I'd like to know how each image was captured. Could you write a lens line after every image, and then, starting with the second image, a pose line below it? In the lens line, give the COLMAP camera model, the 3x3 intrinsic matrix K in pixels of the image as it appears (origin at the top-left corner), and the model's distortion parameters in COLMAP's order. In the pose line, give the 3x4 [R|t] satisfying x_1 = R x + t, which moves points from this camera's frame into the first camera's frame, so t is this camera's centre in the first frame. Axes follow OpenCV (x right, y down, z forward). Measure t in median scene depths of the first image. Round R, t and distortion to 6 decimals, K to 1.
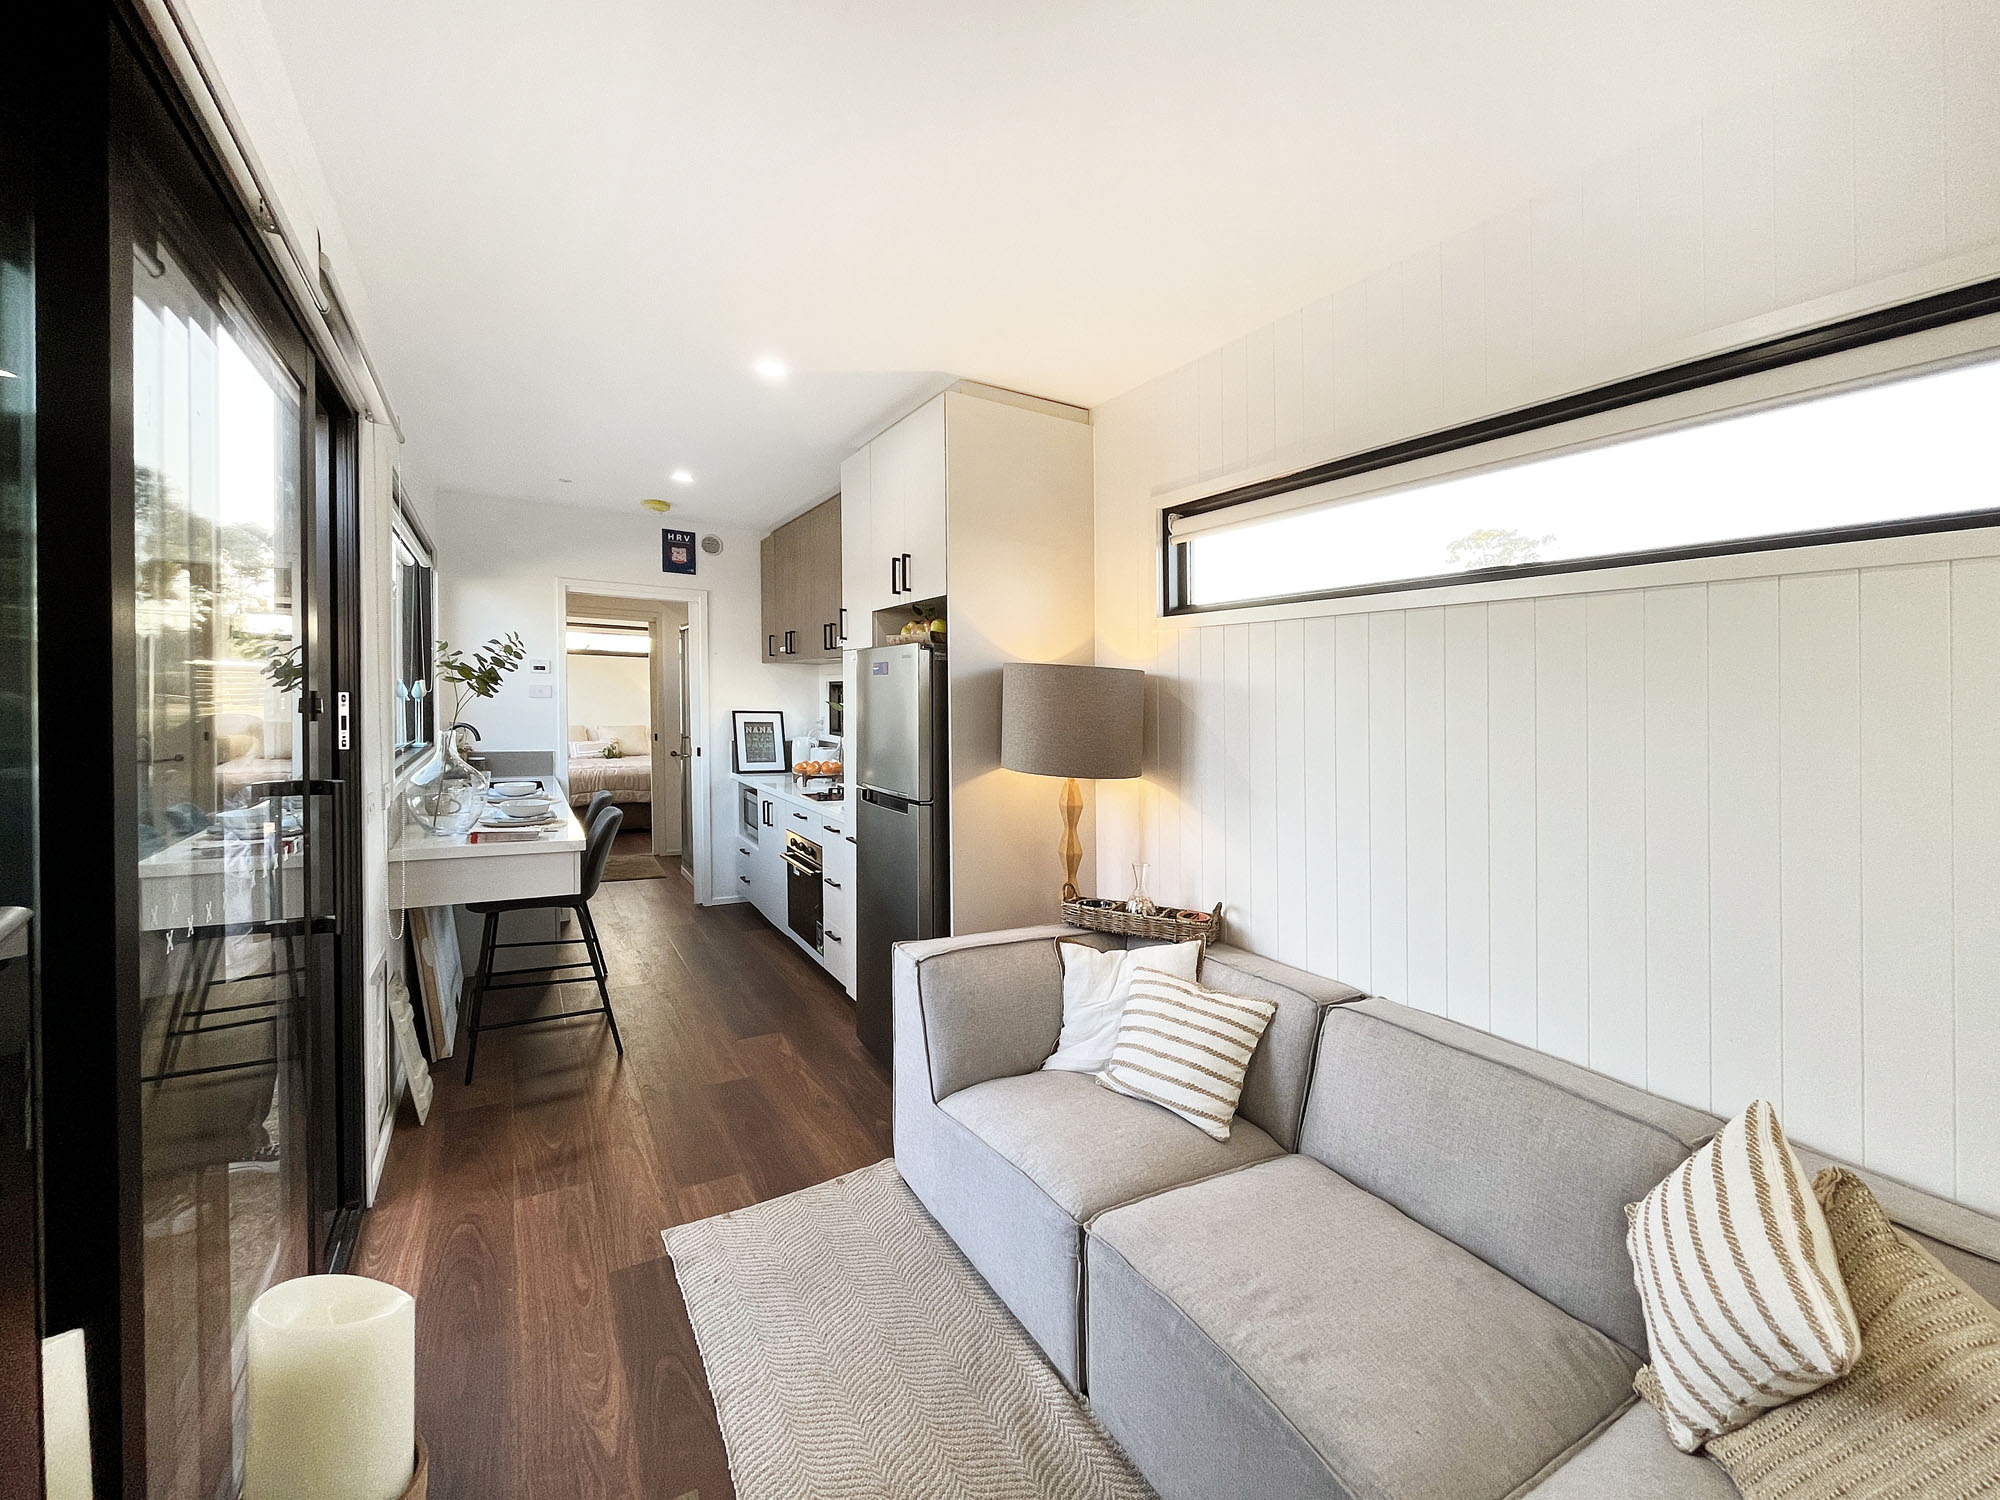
lens RADIAL K [[815.6, 0, 1024.7], [0, 815.6, 763.9], [0, 0, 1]] dist [-0.001038, -0.000232]
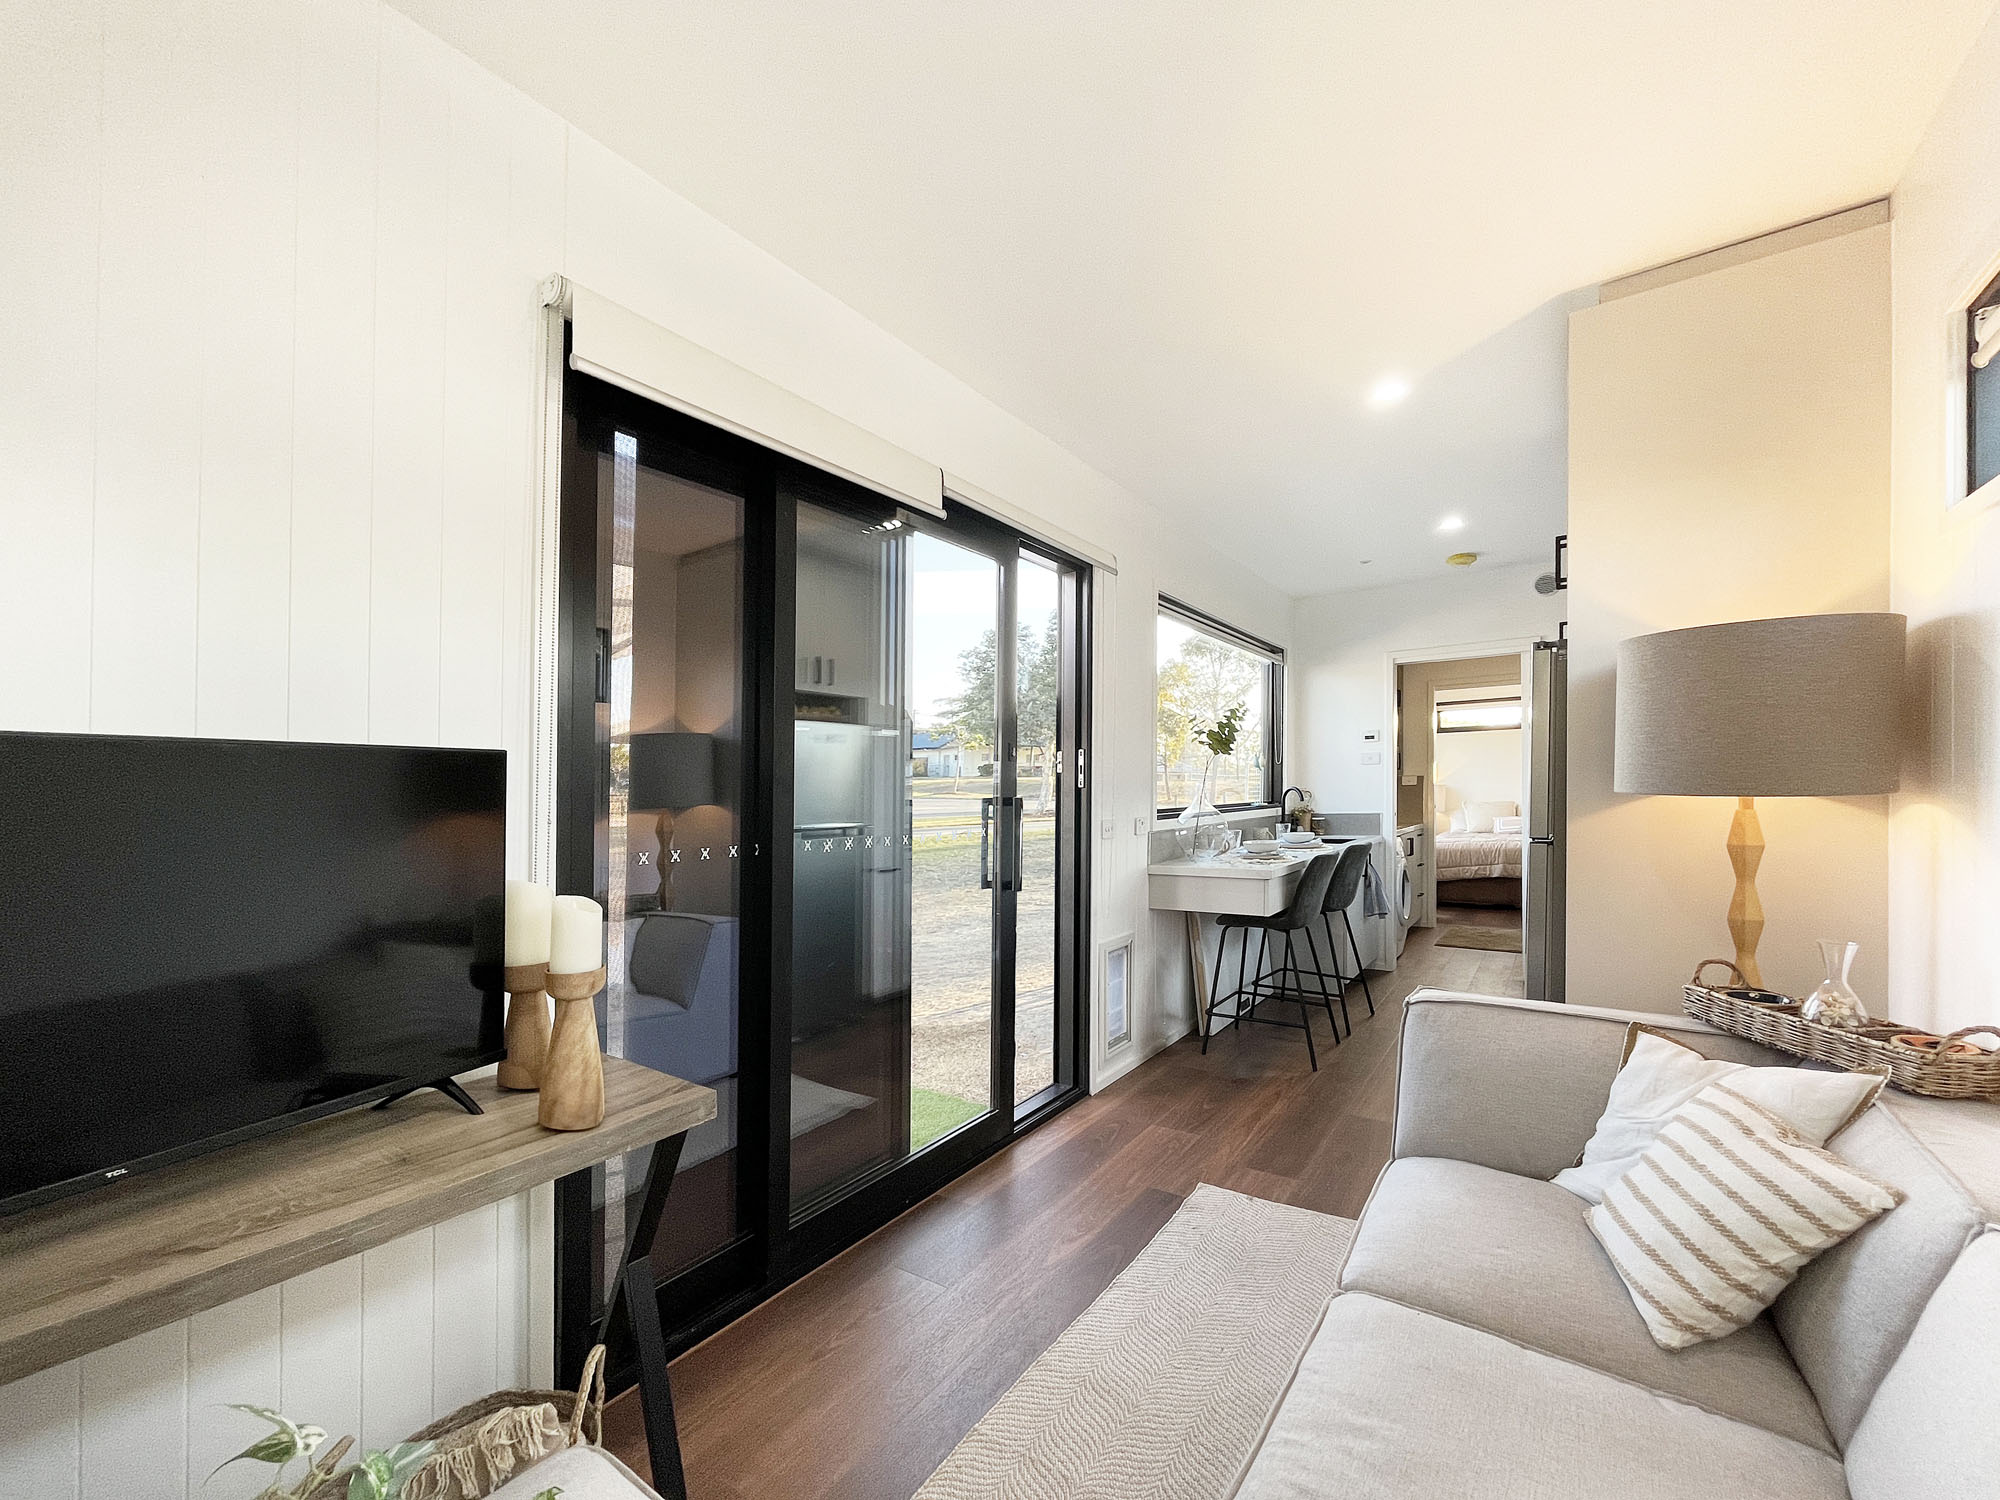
lens RADIAL K [[830.6, 0, 1057.8], [0, 830.6, 861.0], [0, 0, 1]] dist [-0.002165, -0.000197]
pose [[0.434736, 0.033450, -0.899936, 0.409061], [-0.031177, 0.999270, 0.022081, 0.064665], [0.900018, 0.018457, 0.435462, 0.210669]]
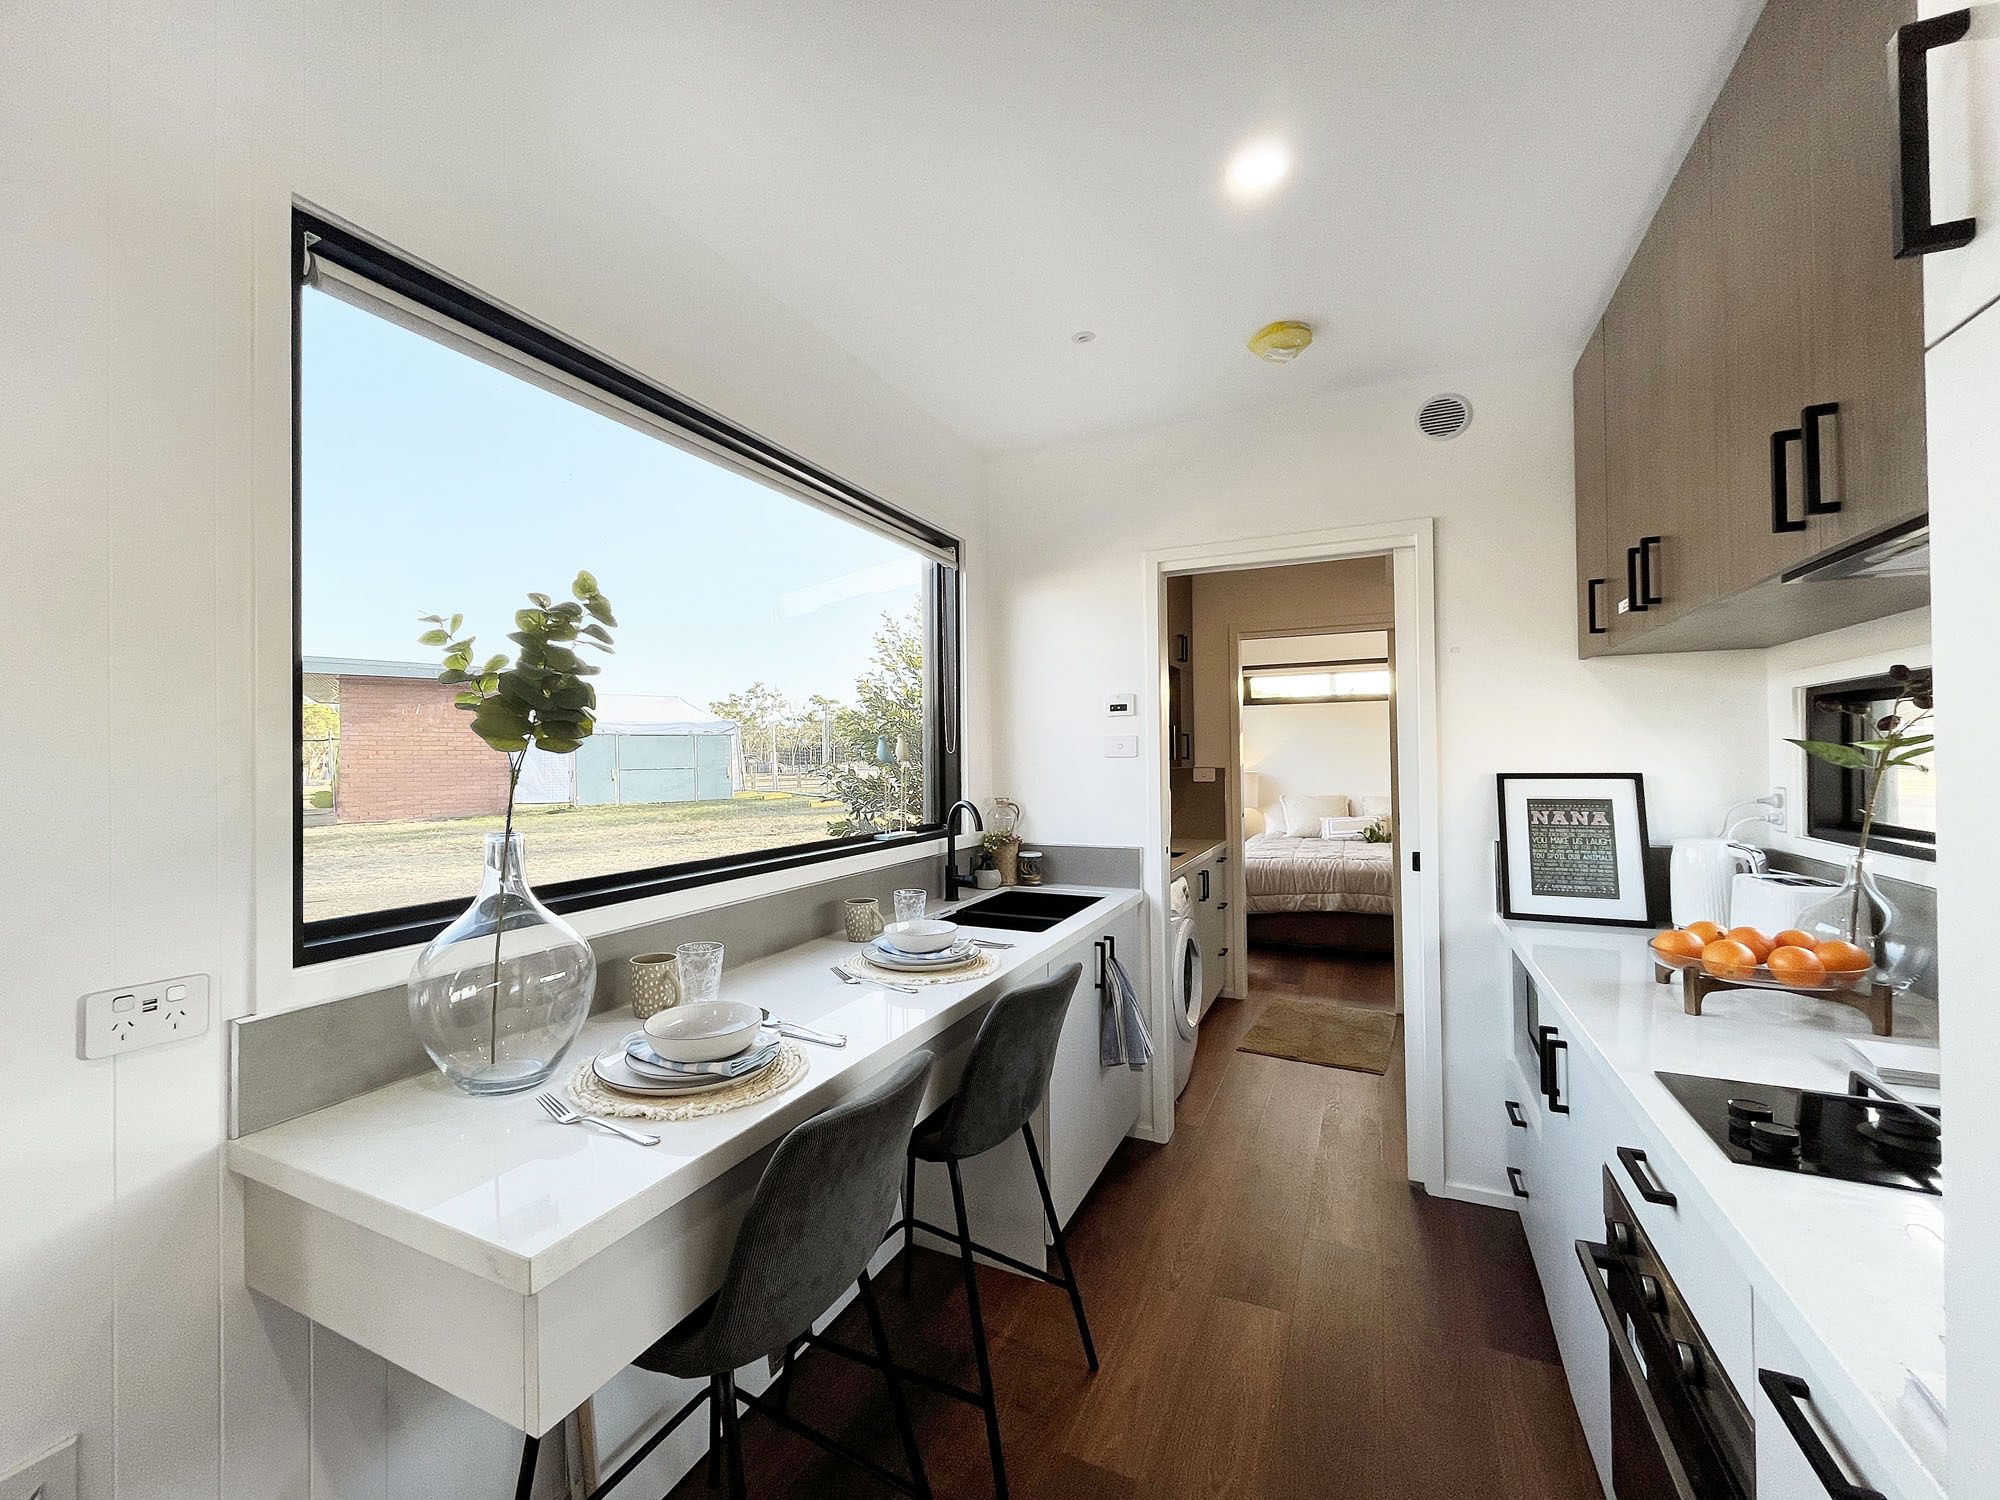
lens RADIAL K [[803.6, 0, 949.5], [0, 803.6, 766.8], [0, 0, 1]] dist [0.000965, 0.000289]
pose [[0.494580, -0.023210, -0.868822, -0.238139], [-0.042511, 0.997801, -0.050855, -0.065302], [0.868092, 0.062086, 0.492505, 1.004130]]
